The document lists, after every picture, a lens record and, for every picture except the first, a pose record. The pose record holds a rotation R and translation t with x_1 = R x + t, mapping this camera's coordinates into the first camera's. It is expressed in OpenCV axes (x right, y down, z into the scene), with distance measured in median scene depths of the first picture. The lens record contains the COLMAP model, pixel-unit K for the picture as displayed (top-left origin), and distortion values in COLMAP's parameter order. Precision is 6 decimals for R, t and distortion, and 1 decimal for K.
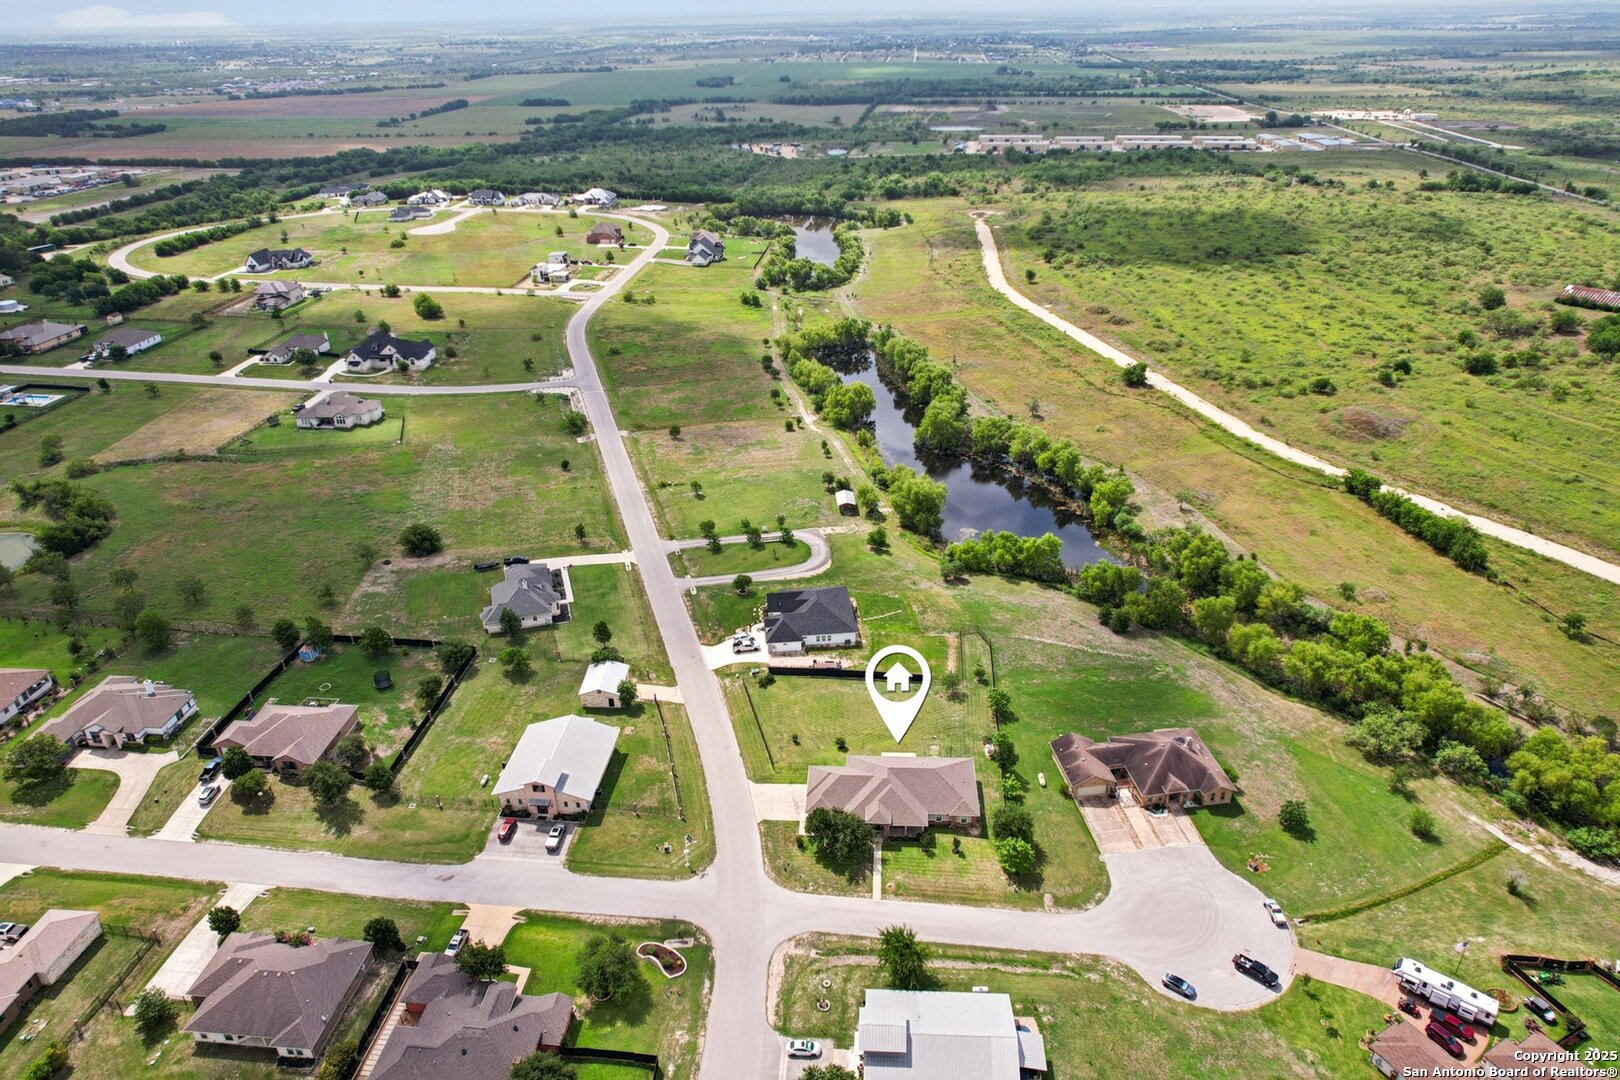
lens RADIAL K [[1043.2, 0, 818.9], [0, 1043.2, 541.4], [0, 0, 1]] dist [-0.066921, 0.055853]
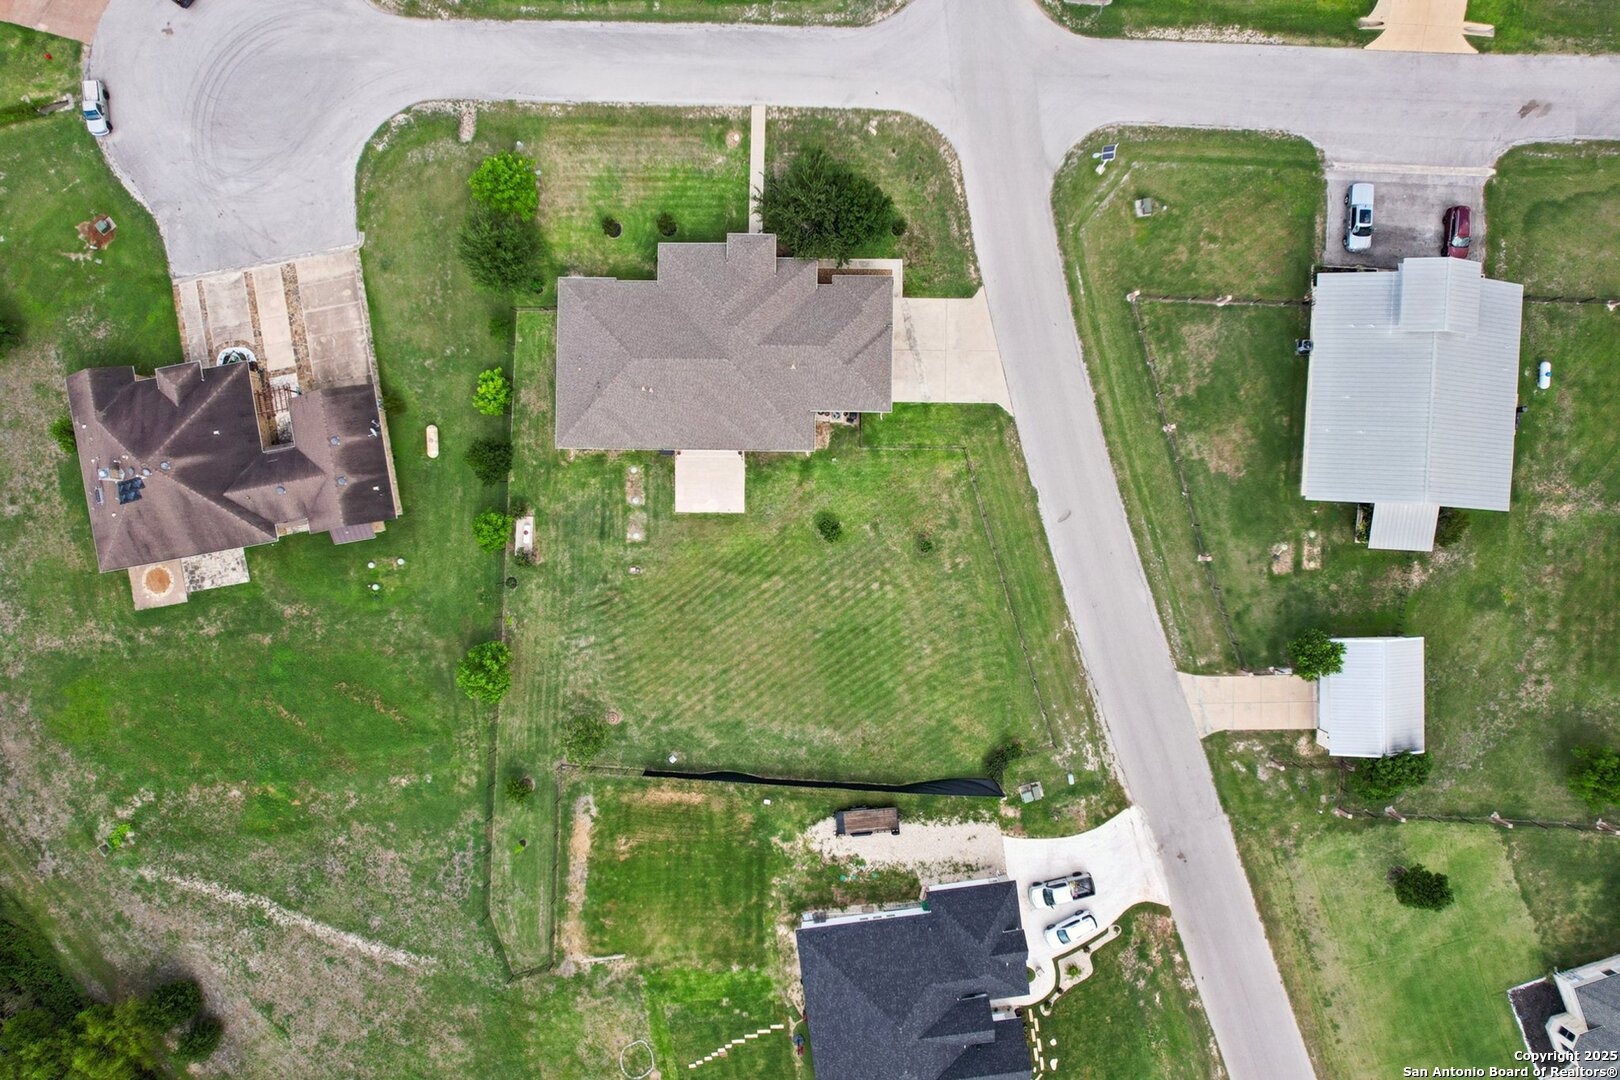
lens RADIAL K [[1043.2, 0, 815.6], [0, 1043.2, 532.8], [0, 0, 1]] dist [-0.066921, 0.055853]
pose [[-0.998856, 0.037141, 0.030128, 0.009573], [0.008658, -0.479122, 0.877705, -0.166584], [0.047034, 0.876962, 0.478252, 0.567431]]
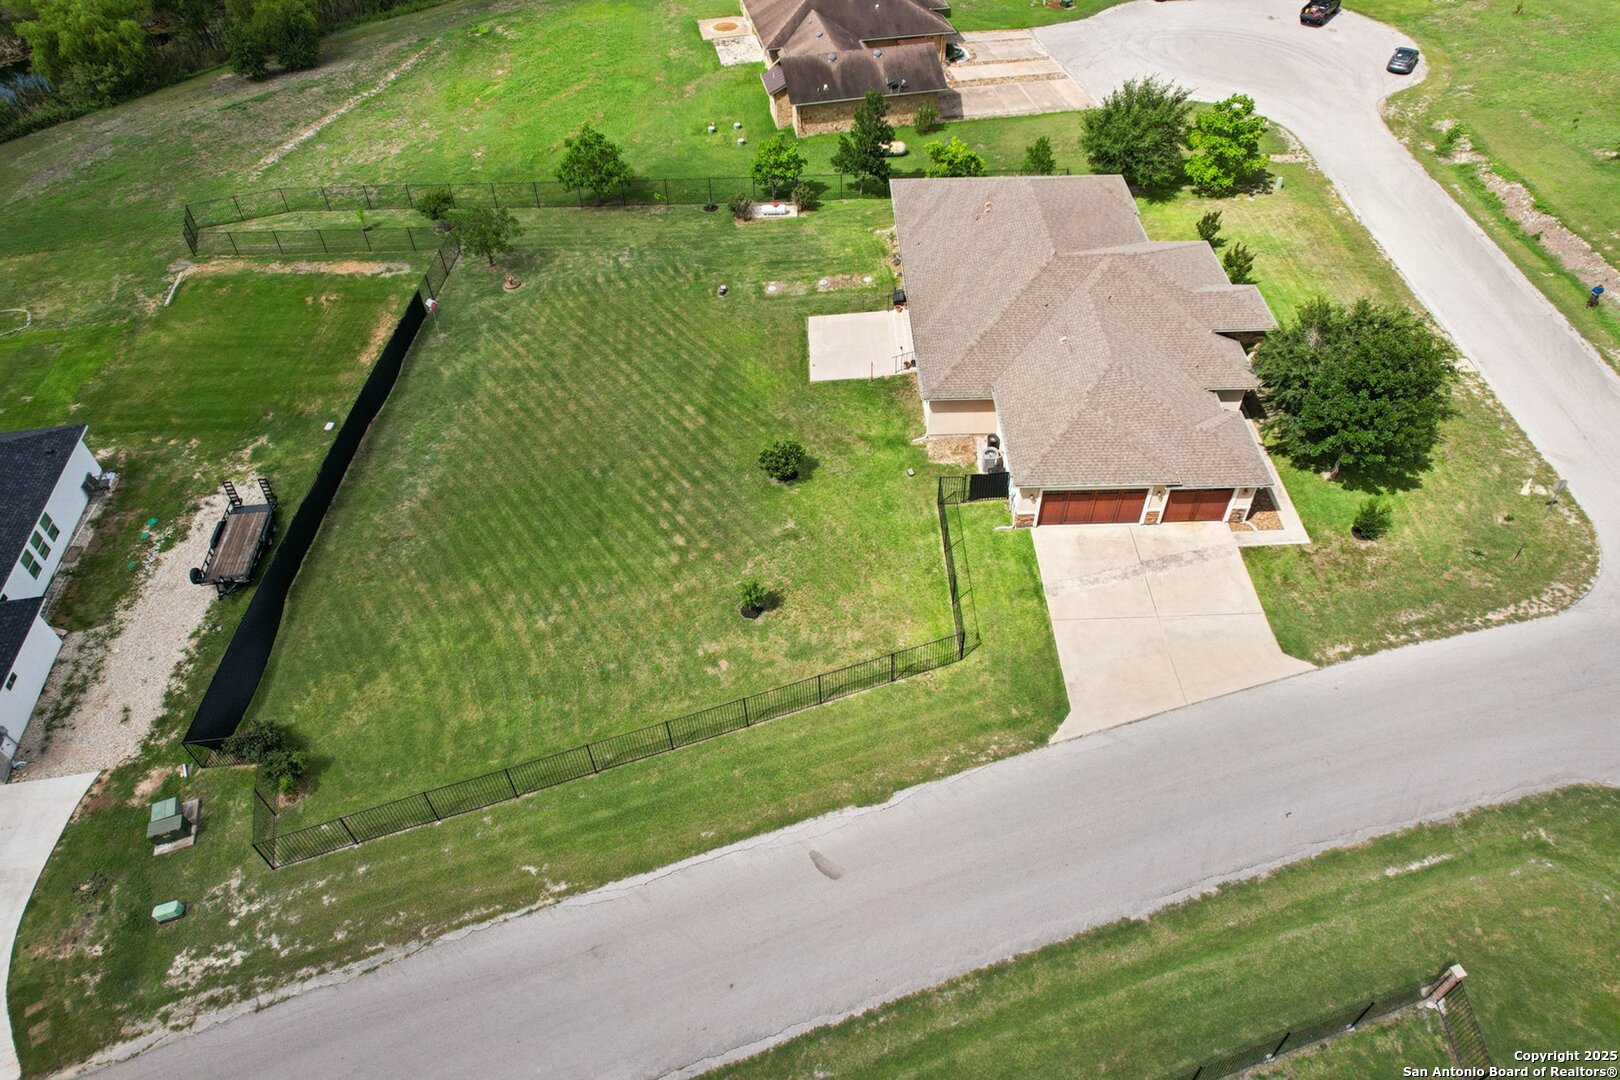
lens RADIAL K [[1043.2, 0, 813.7], [0, 1043.2, 541.6], [0, 0, 1]] dist [-0.066921, 0.055853]
pose [[-0.069116, -0.710088, 0.700712, -0.132045], [0.481963, 0.591216, 0.646665, 0.027595], [-0.873462, 0.382412, 0.301374, 0.676825]]
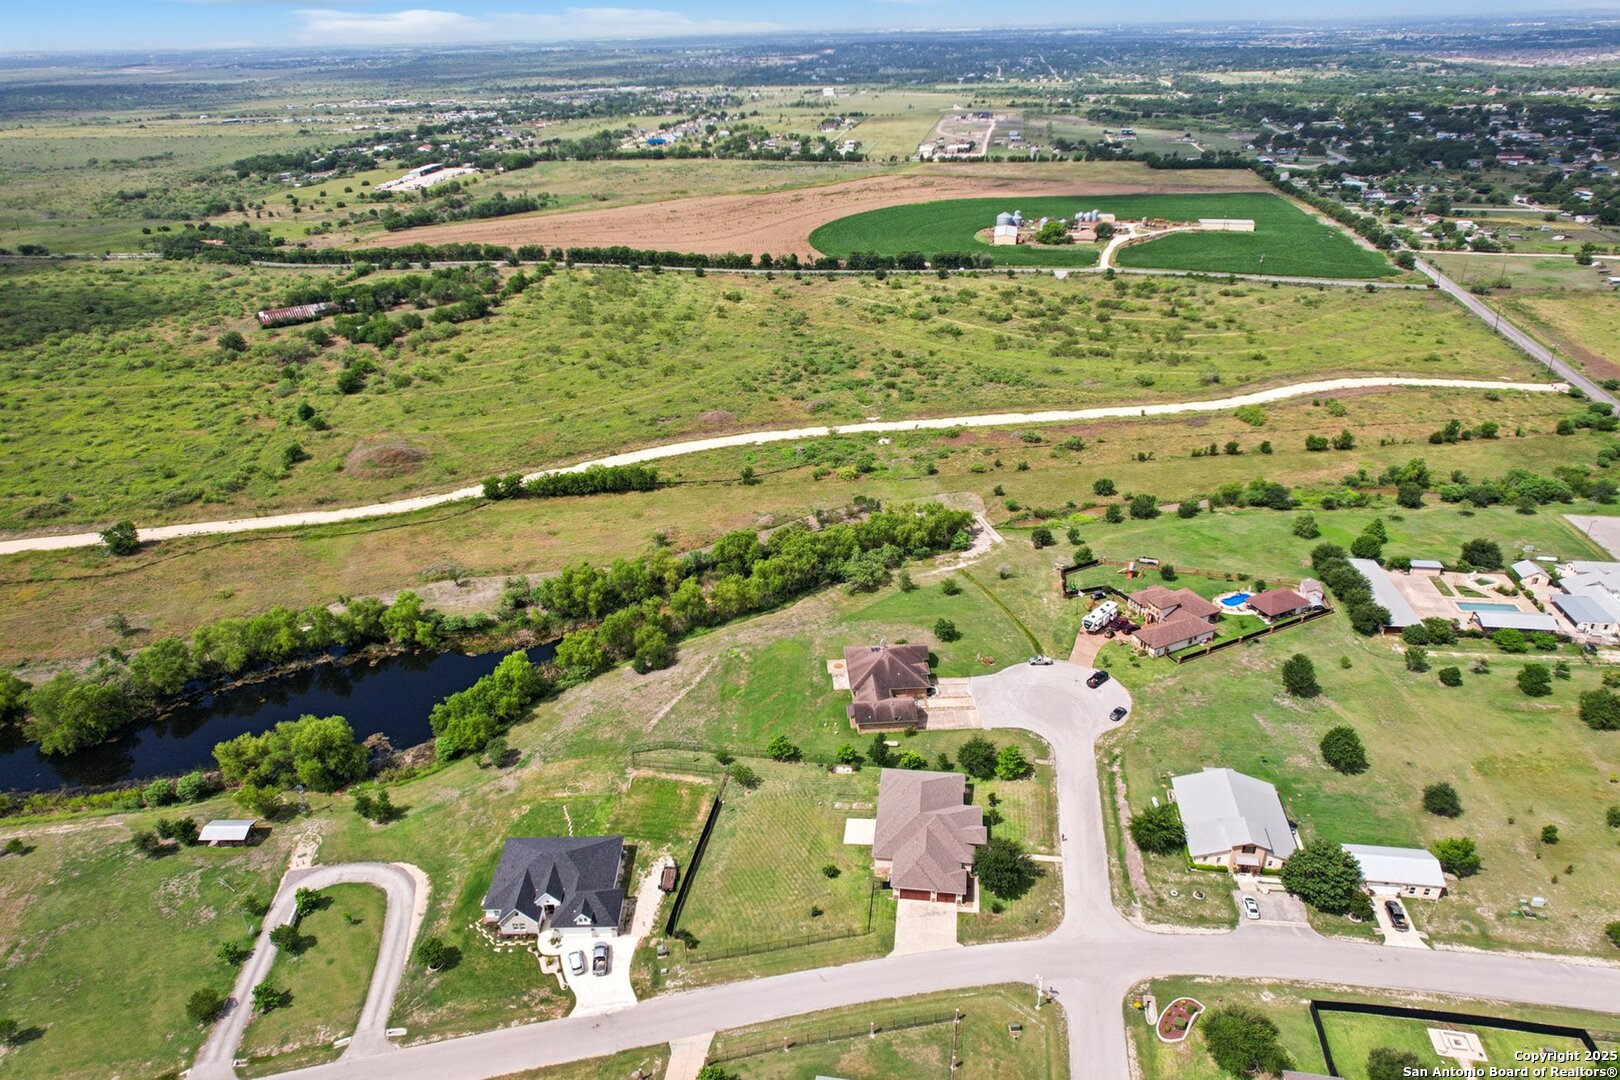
lens RADIAL K [[1043.2, 0, 812.5], [0, 1043.2, 548.4], [0, 0, 1]] dist [-0.066921, 0.055853]
pose [[0.082034, -0.444116, 0.892206, -0.470767], [0.482691, 0.800926, 0.354298, -0.251562], [-0.871940, 0.401595, 0.280074, 0.483409]]
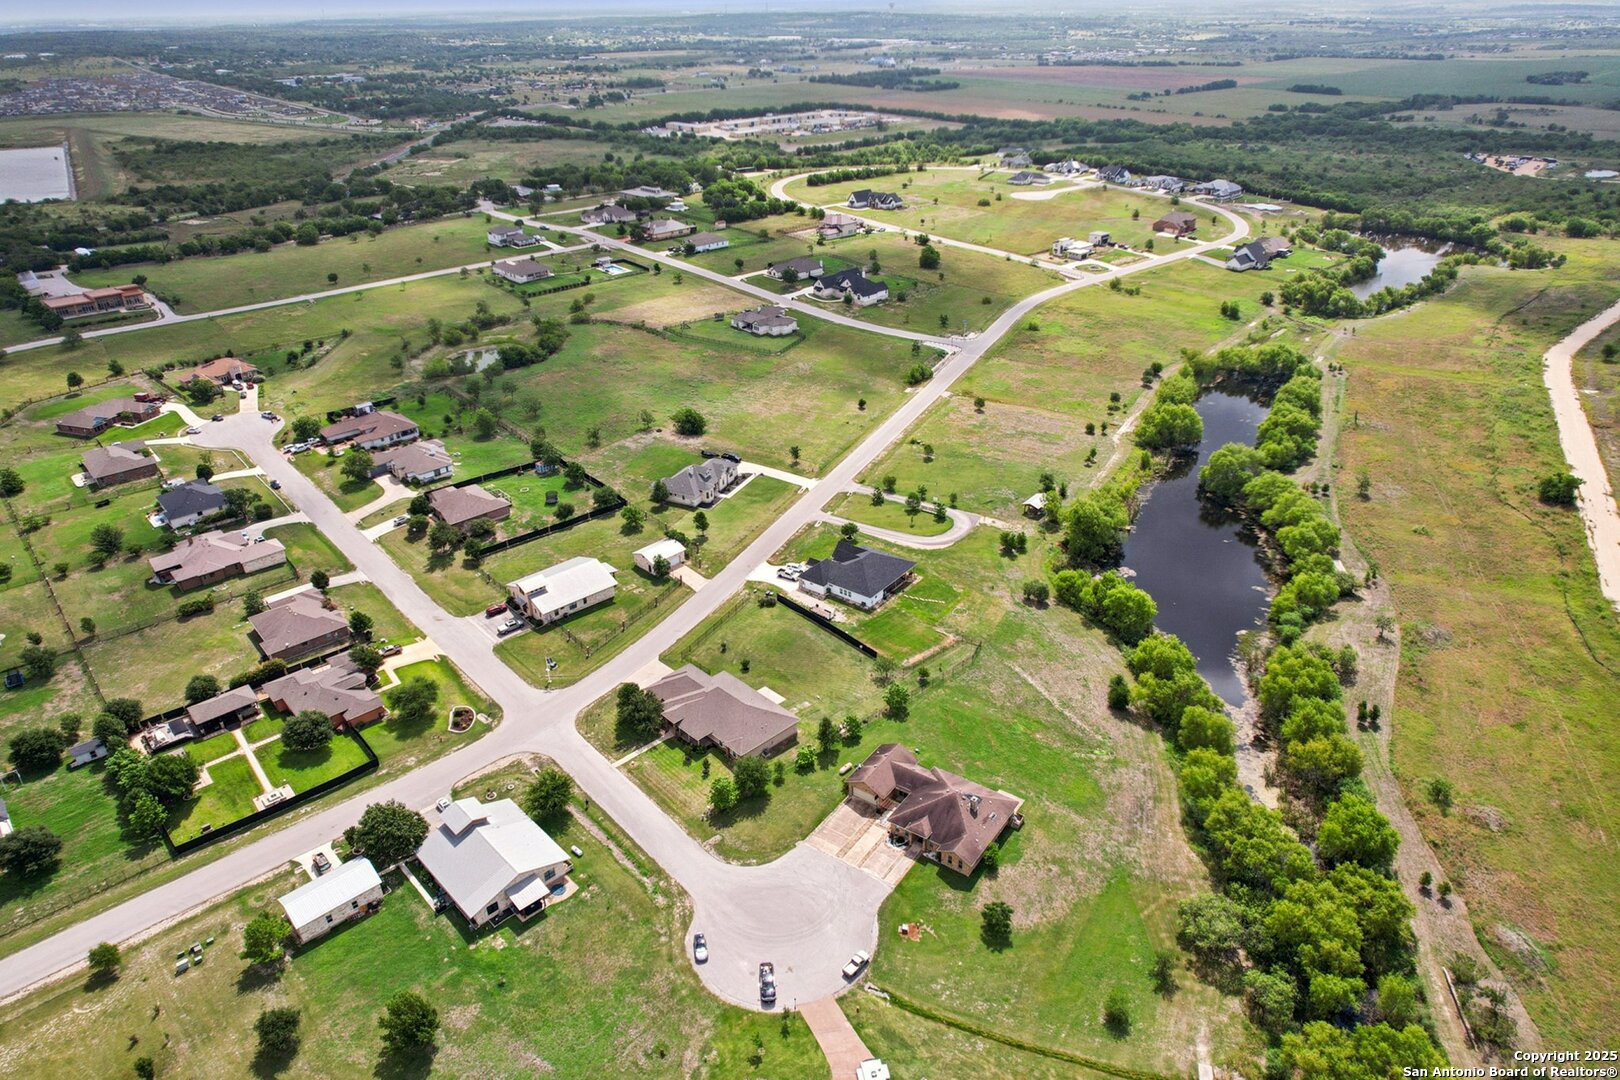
lens RADIAL K [[1043.2, 0, 817.5], [0, 1043.2, 543.1], [0, 0, 1]] dist [-0.066921, 0.055853]
pose [[0.736588, 0.322582, -0.594456, 0.513919], [-0.310255, 0.942156, 0.126825, -0.069638], [0.600982, 0.091016, 0.794064, 0.108902]]
